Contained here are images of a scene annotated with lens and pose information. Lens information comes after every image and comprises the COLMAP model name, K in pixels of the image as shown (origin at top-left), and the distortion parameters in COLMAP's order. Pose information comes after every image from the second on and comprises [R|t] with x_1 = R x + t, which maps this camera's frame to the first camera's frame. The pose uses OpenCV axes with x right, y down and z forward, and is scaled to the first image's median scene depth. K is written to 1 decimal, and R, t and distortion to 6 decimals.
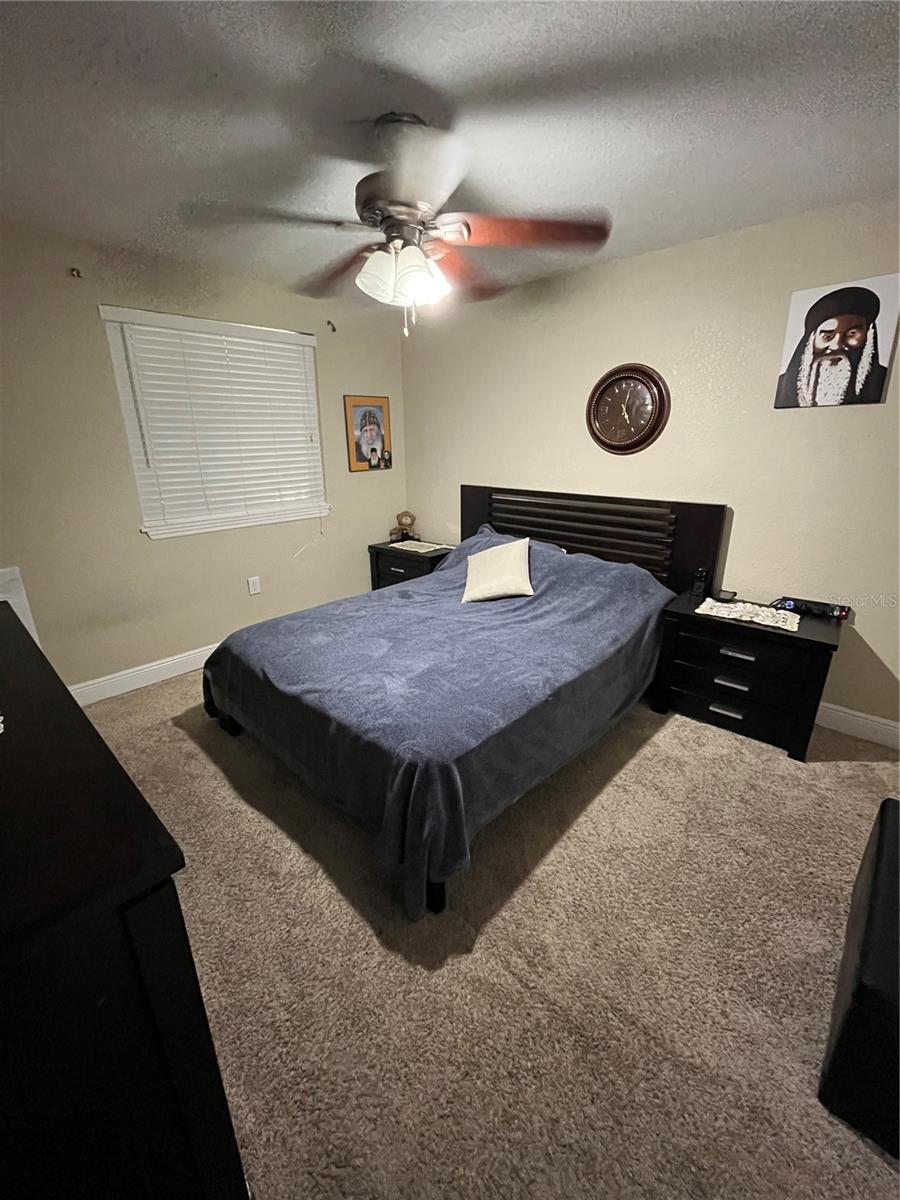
lens RADIAL K [[486.9, 0, 450.4], [0, 486.9, 597.3], [0, 0, 1]] dist [-0.003797, -0.000117]
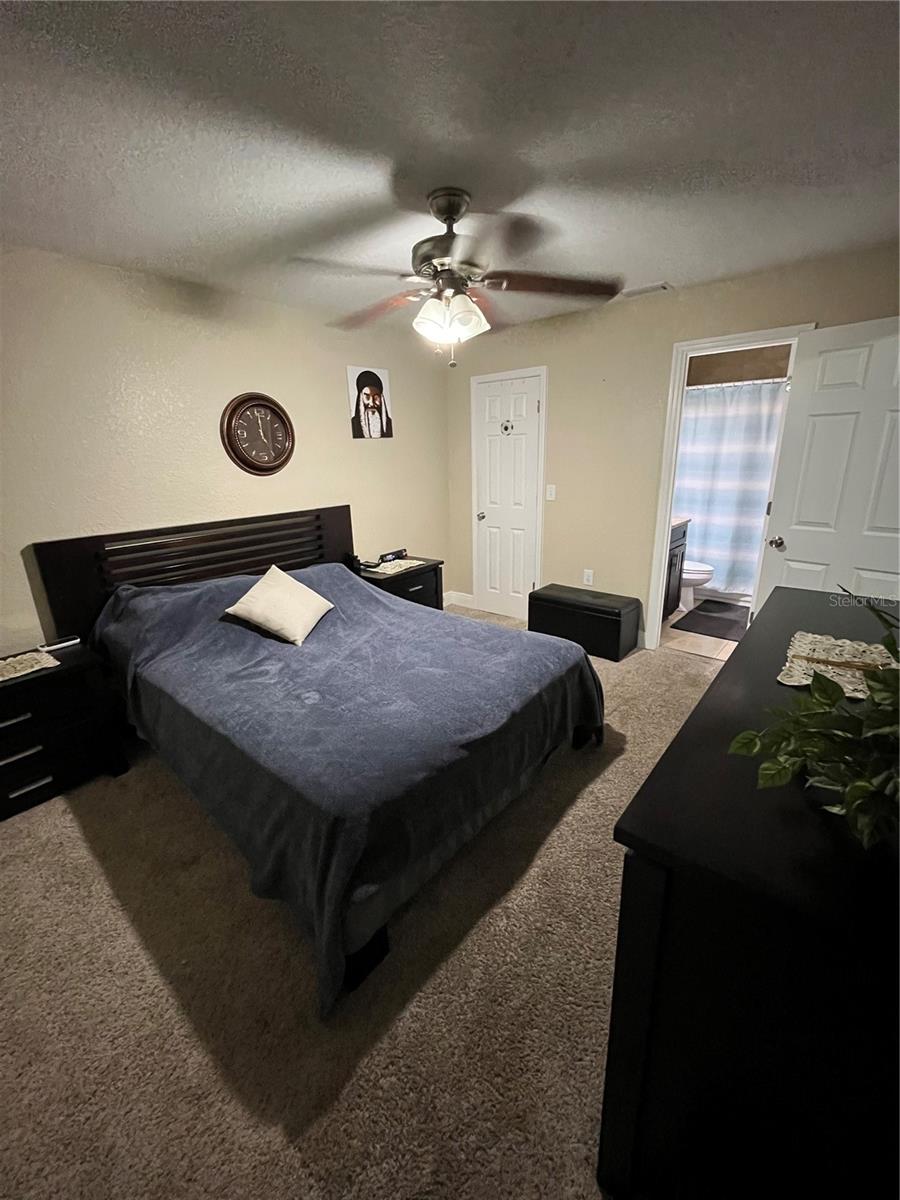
lens RADIAL K [[486.9, 0, 451.1], [0, 486.9, 598.9], [0, 0, 1]] dist [-0.003797, -0.000117]
pose [[-0.048720, -0.283484, 0.957739, -1.017625], [0.336211, 0.898266, 0.282984, -0.279601], [-0.940526, 0.335789, 0.051546, 0.846342]]
